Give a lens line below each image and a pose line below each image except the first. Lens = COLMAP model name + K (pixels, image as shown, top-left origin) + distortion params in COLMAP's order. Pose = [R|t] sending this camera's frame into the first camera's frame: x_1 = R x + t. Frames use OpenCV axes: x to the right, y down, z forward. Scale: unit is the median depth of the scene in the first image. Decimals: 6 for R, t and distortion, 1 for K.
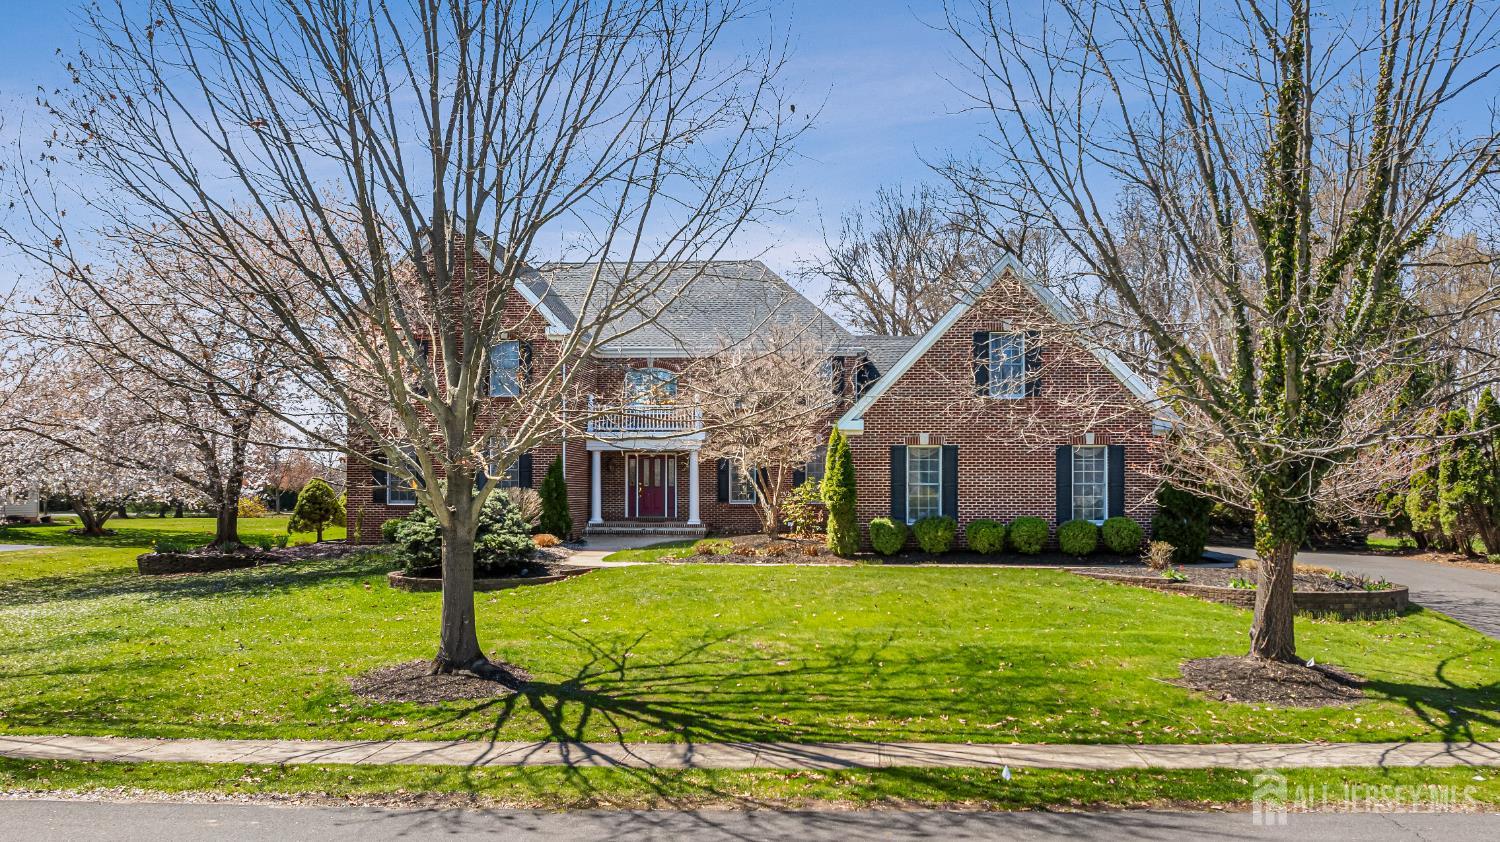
lens RADIAL K [[1049.5, 0, 750.0], [0, 1049.5, 421.0], [0, 0, 1]] dist [-0.026614, 0.002501]
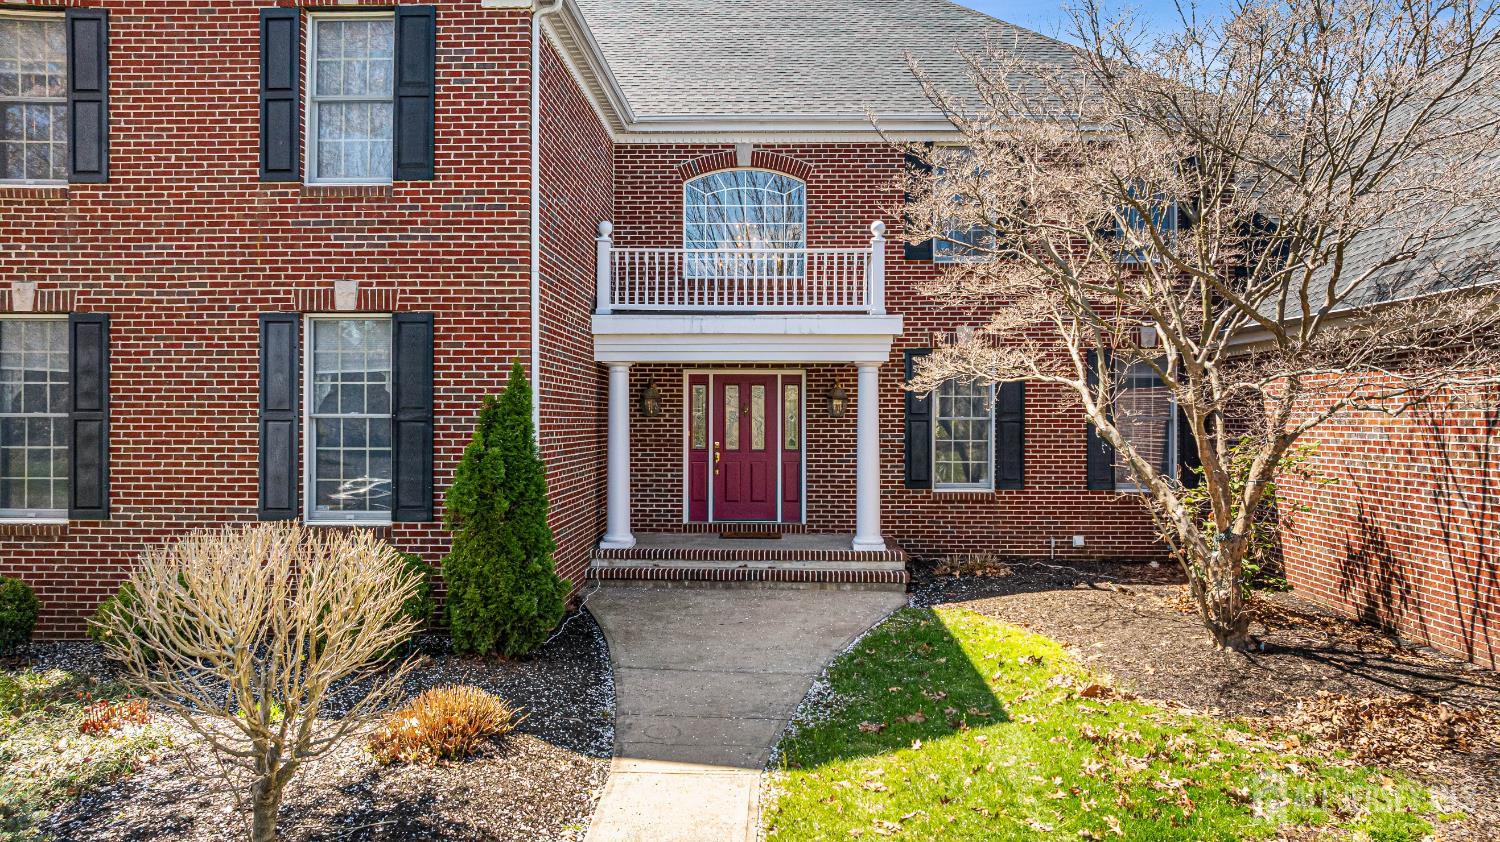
lens RADIAL K [[1049.5, 0, 750.0], [0, 1049.5, 421.0], [0, 0, 1]] dist [-0.026614, 0.002501]
pose [[0.999682, 0.011974, 0.022206, -0.124507], [-0.013424, 0.997706, 0.066357, 0.027841], [-0.021360, -0.066634, 0.997549, 0.710853]]
